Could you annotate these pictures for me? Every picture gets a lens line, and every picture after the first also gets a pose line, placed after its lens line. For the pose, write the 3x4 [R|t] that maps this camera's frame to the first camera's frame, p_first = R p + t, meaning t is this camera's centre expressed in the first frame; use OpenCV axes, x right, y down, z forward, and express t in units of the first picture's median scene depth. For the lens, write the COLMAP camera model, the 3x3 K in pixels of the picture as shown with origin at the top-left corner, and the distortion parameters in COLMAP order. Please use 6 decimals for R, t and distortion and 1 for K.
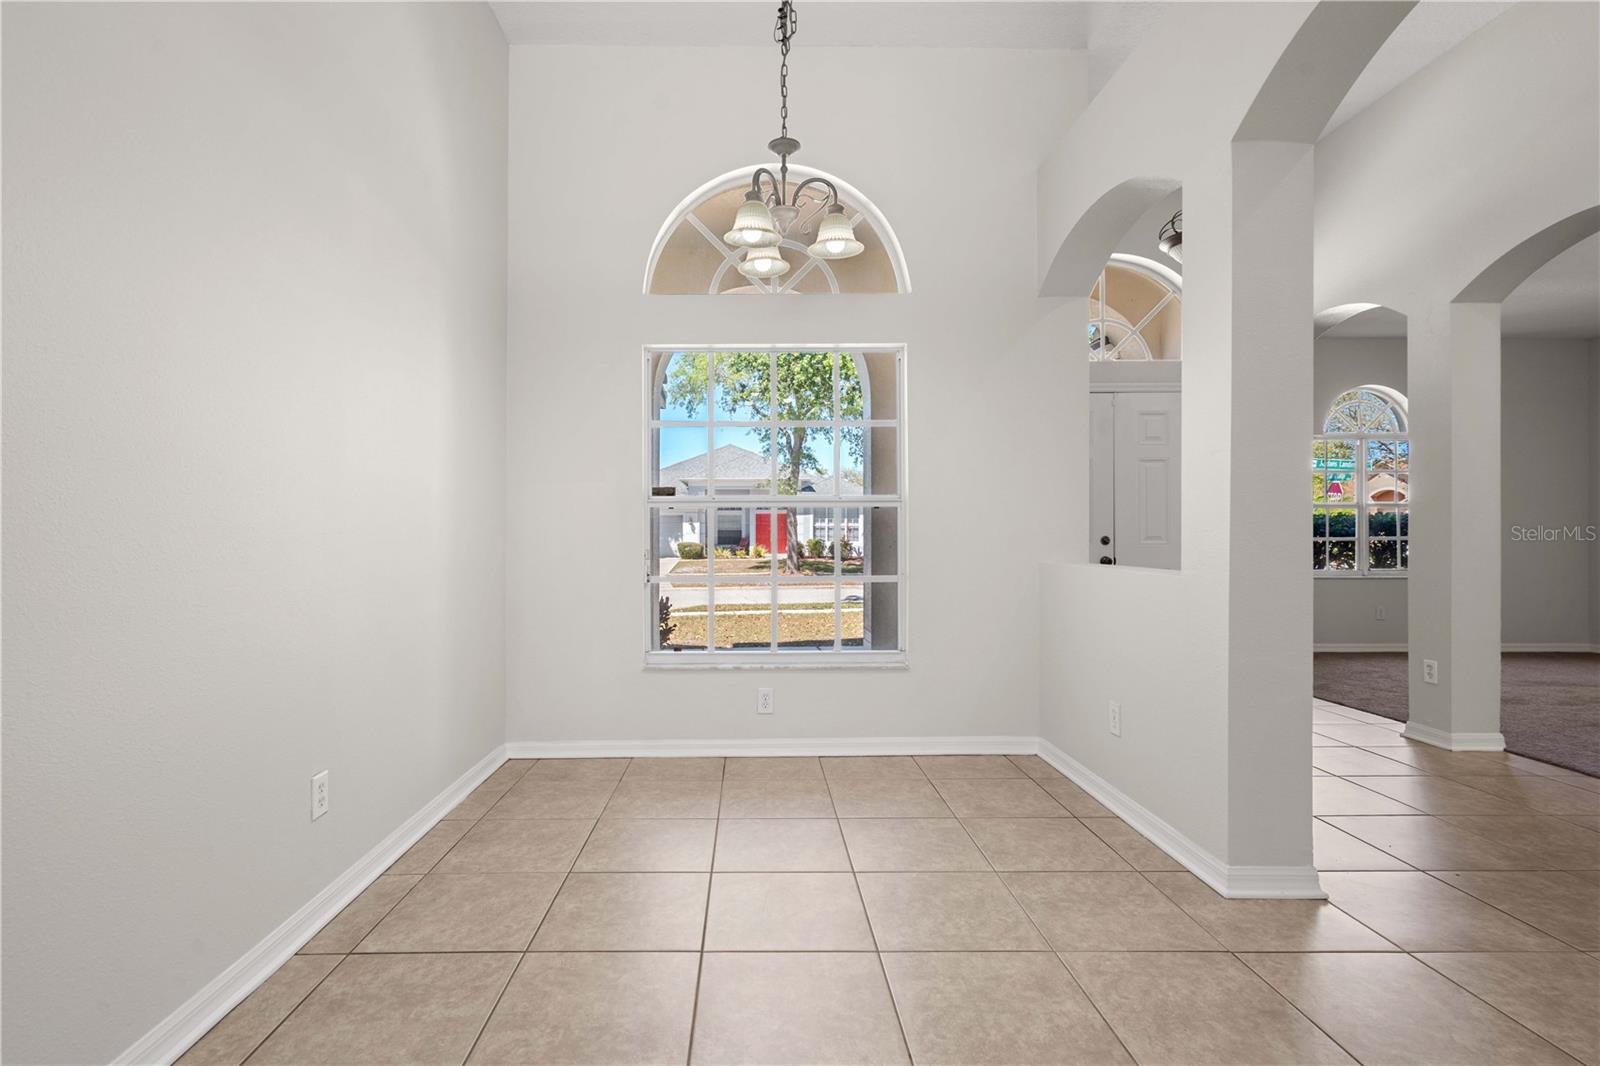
lens RADIAL K [[726.3, 0, 783.2], [0, 726.3, 532.2], [0, 0, 1]] dist [-0.002687, 0.002269]
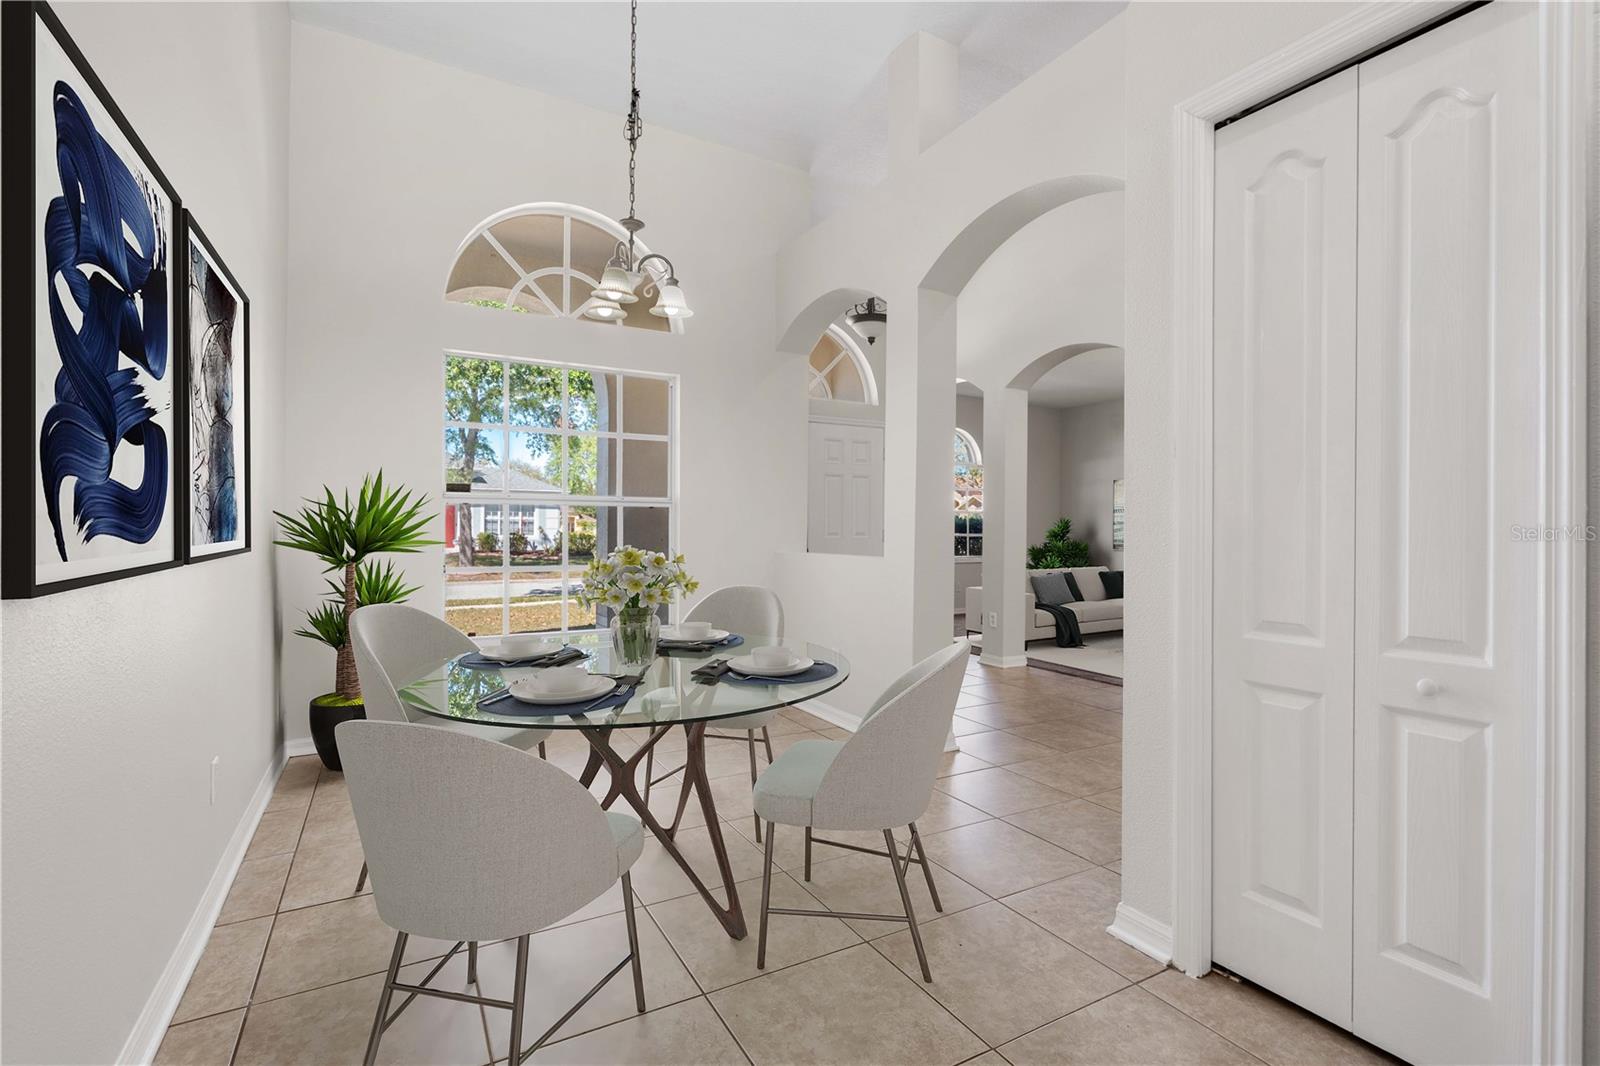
lens RADIAL K [[726.3, 0, 806.9], [0, 726.3, 532.7], [0, 0, 1]] dist [-0.002687, 0.002269]
pose [[0.871569, 0.006556, 0.490229, -0.237721], [-0.010795, 0.999925, 0.005818, -0.002220], [-0.490154, -0.010363, 0.871574, -0.177002]]
